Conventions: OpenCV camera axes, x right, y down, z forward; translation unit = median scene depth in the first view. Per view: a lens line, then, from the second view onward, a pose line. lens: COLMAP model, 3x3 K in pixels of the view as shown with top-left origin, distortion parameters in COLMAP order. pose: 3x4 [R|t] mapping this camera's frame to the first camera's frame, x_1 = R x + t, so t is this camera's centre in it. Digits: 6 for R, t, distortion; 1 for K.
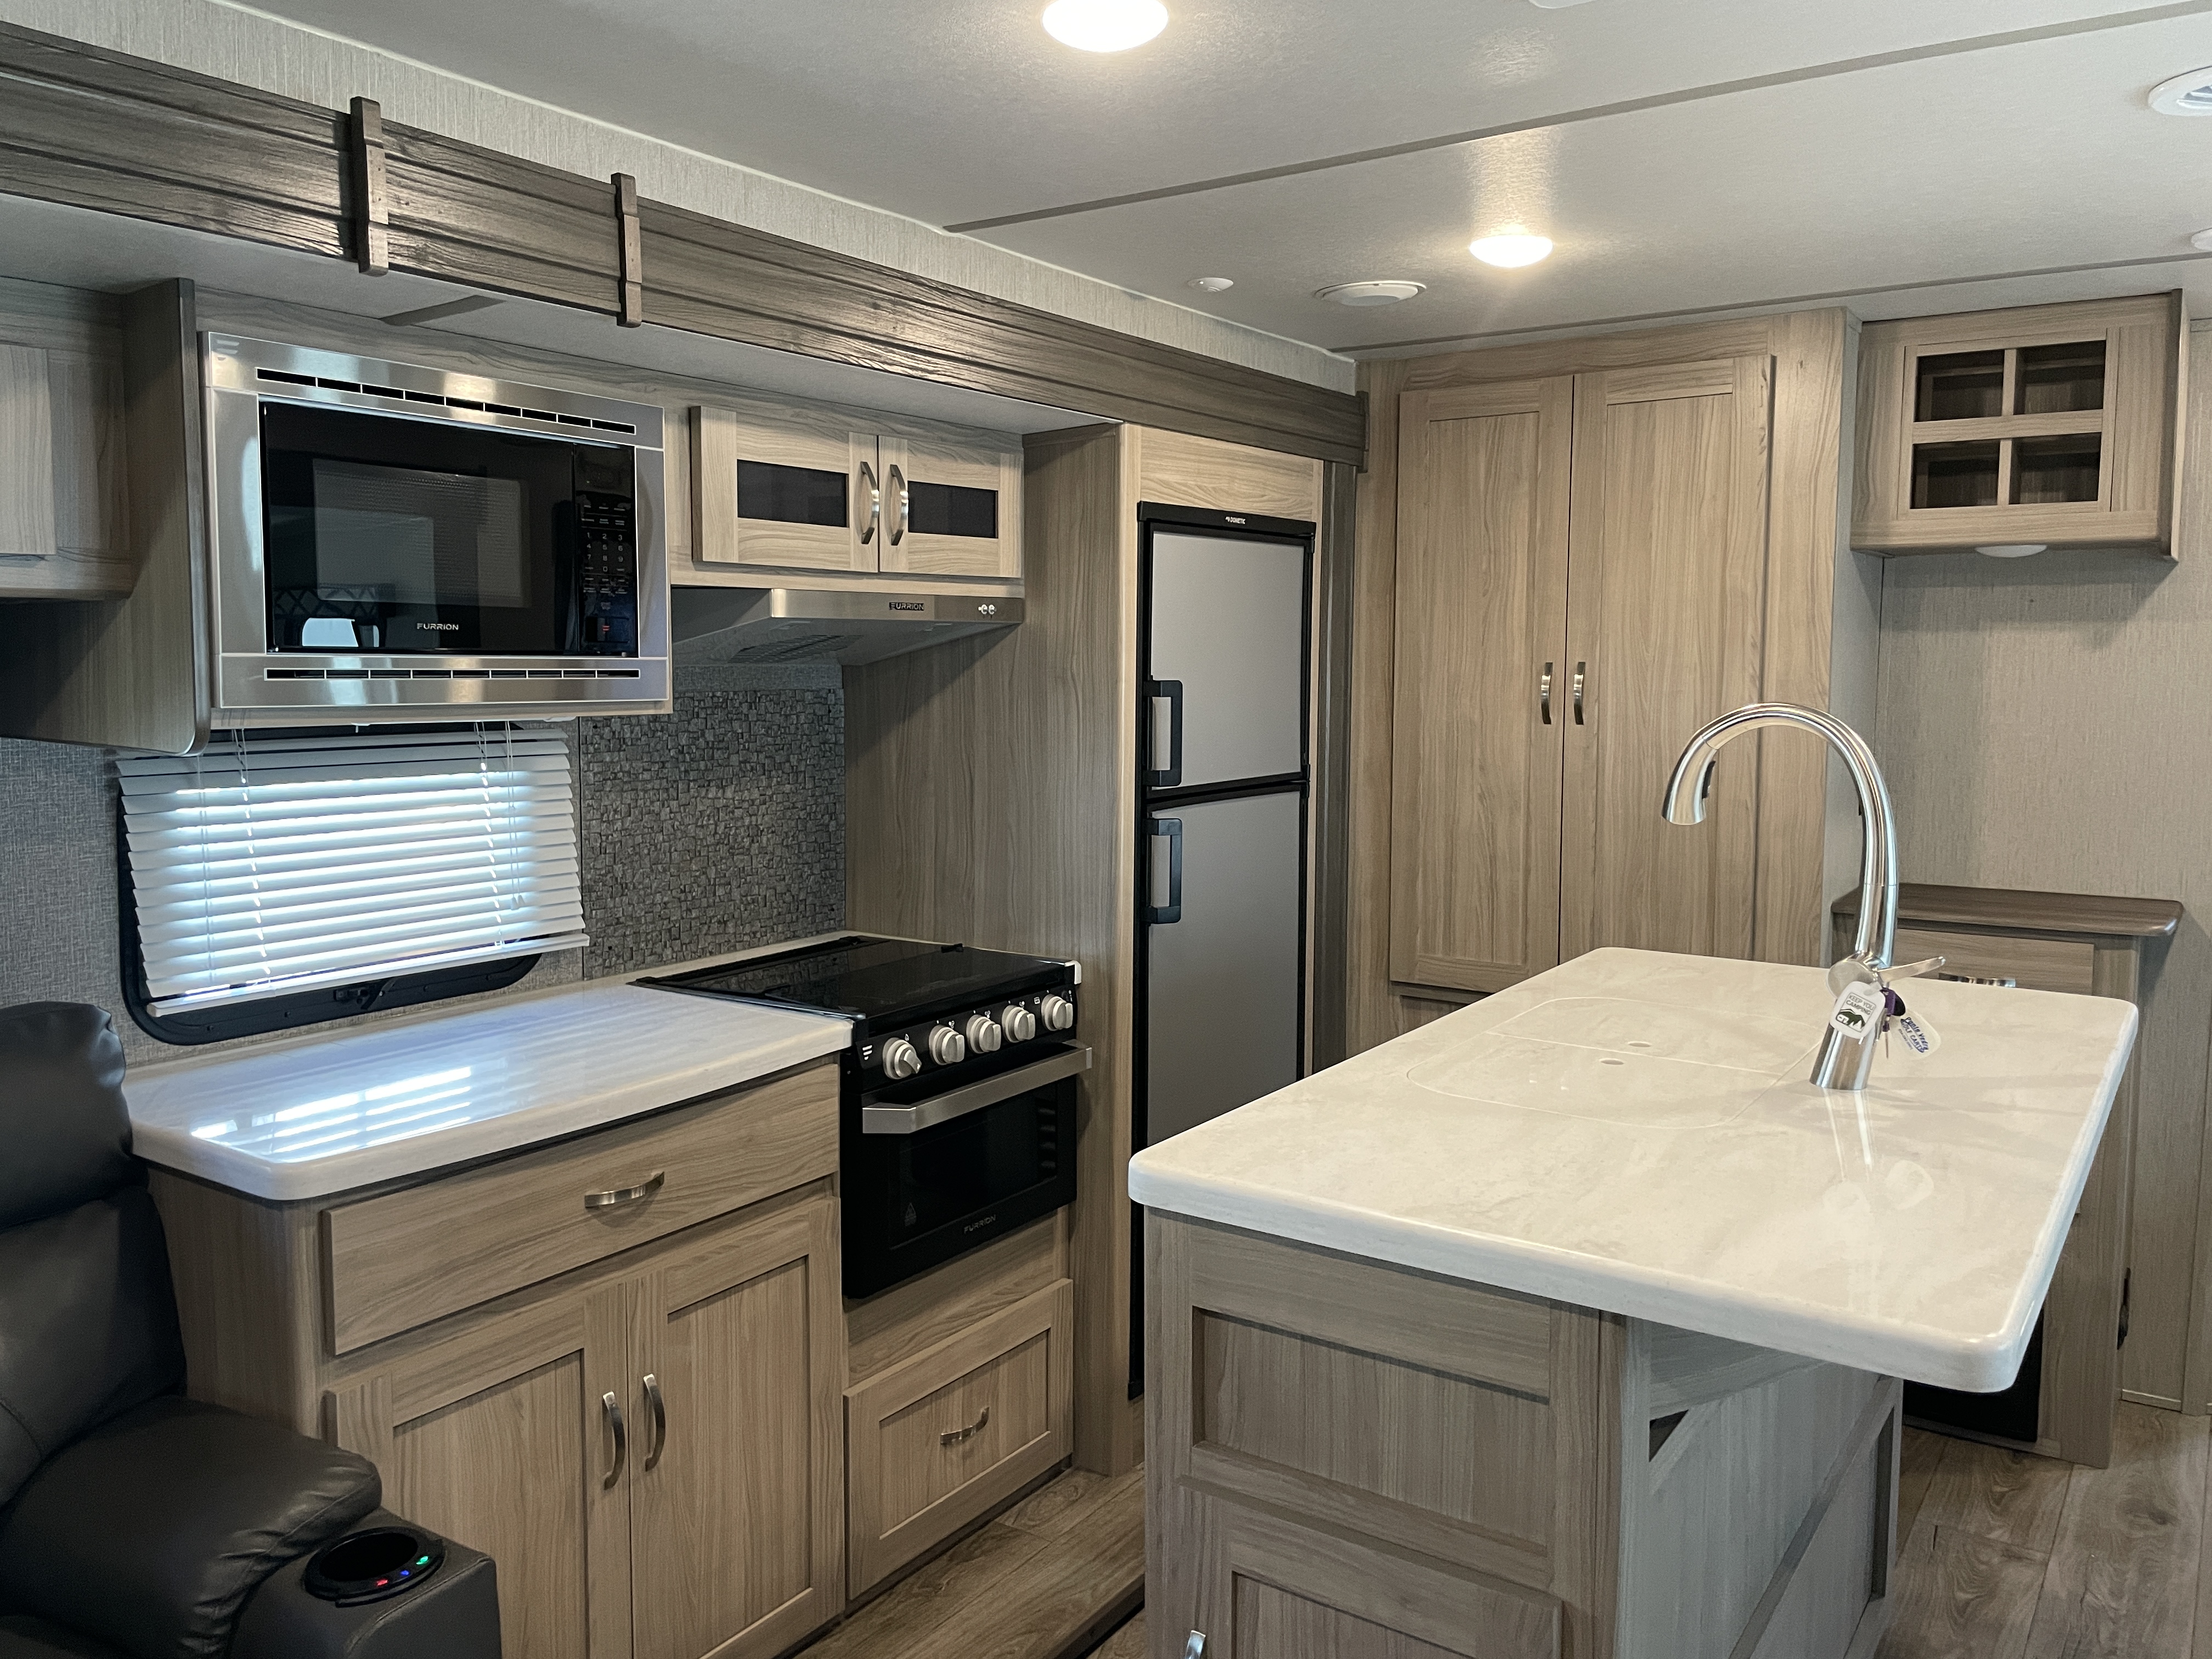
lens RADIAL K [[1689.8, 0, 1098.3], [0, 1689.8, 820.7], [0, 0, 1]] dist [0.061828, -0.087862]
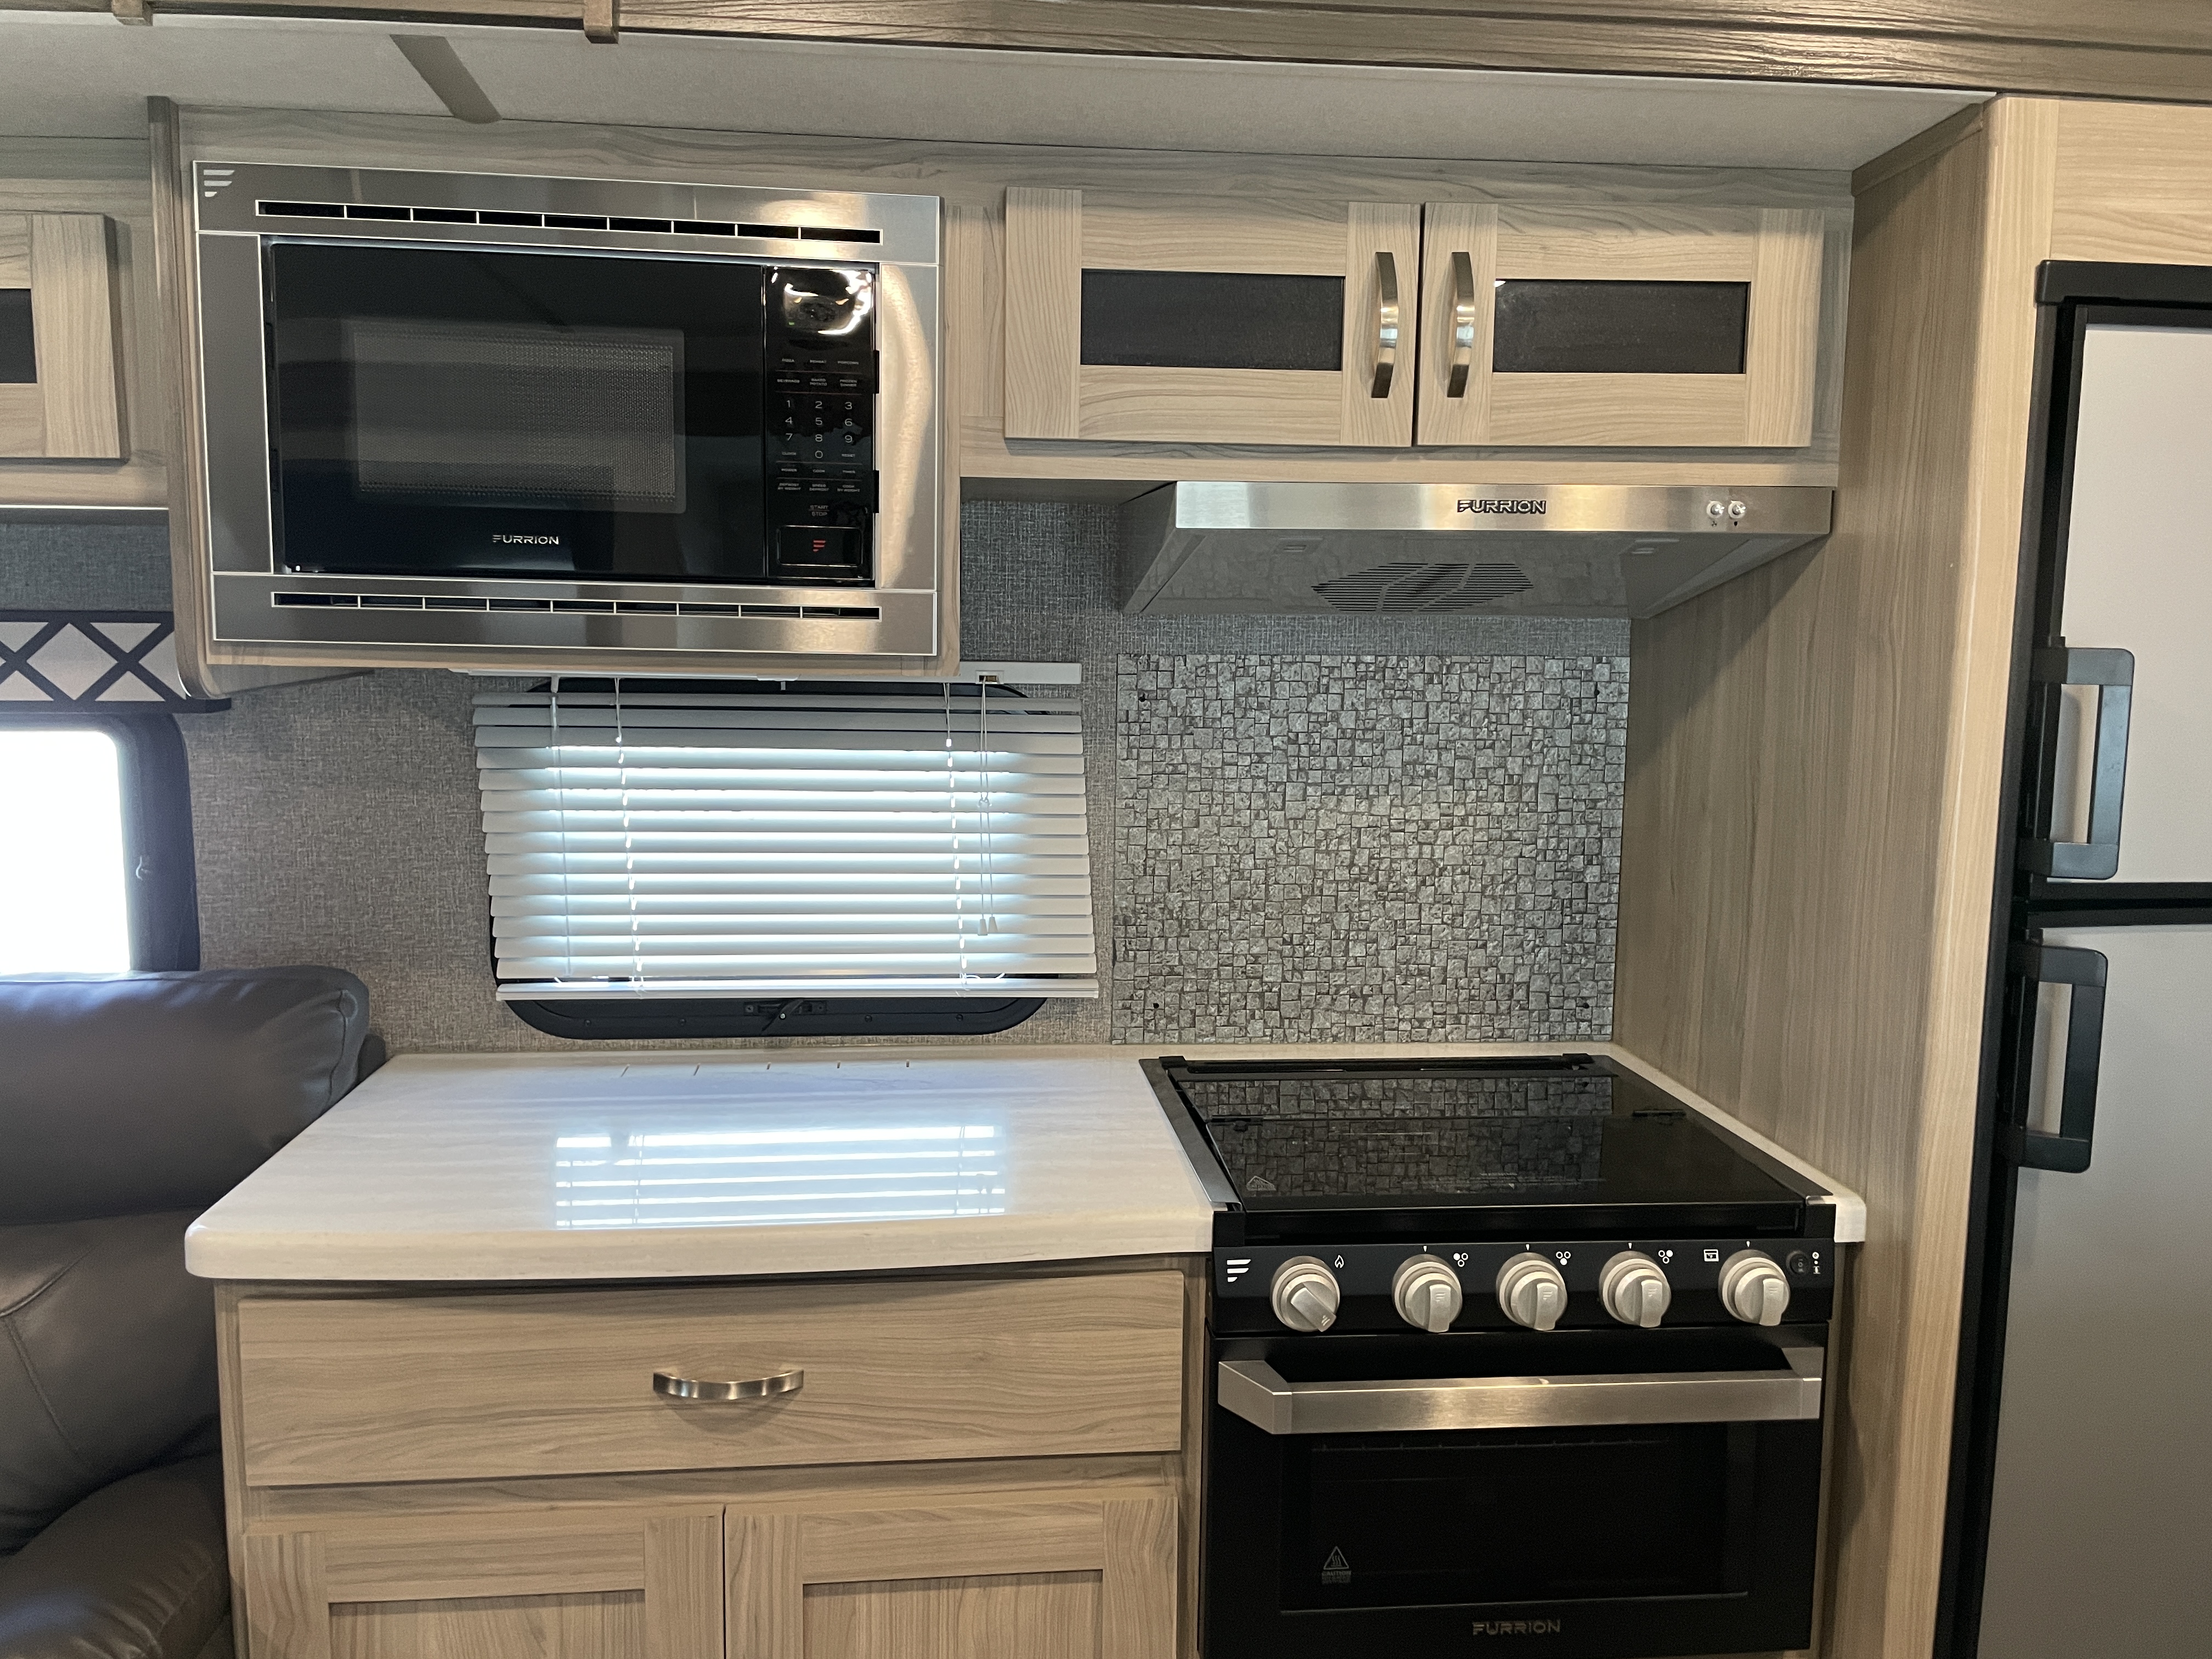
lens RADIAL K [[1689.8, 0, 1078.8], [0, 1689.8, 809.6], [0, 0, 1]] dist [0.061828, -0.087862]
pose [[0.639672, 0.090588, -0.763291, 0.248642], [-0.087041, 0.995180, 0.045165, -0.040408], [0.763703, 0.037547, 0.644474, 0.549454]]
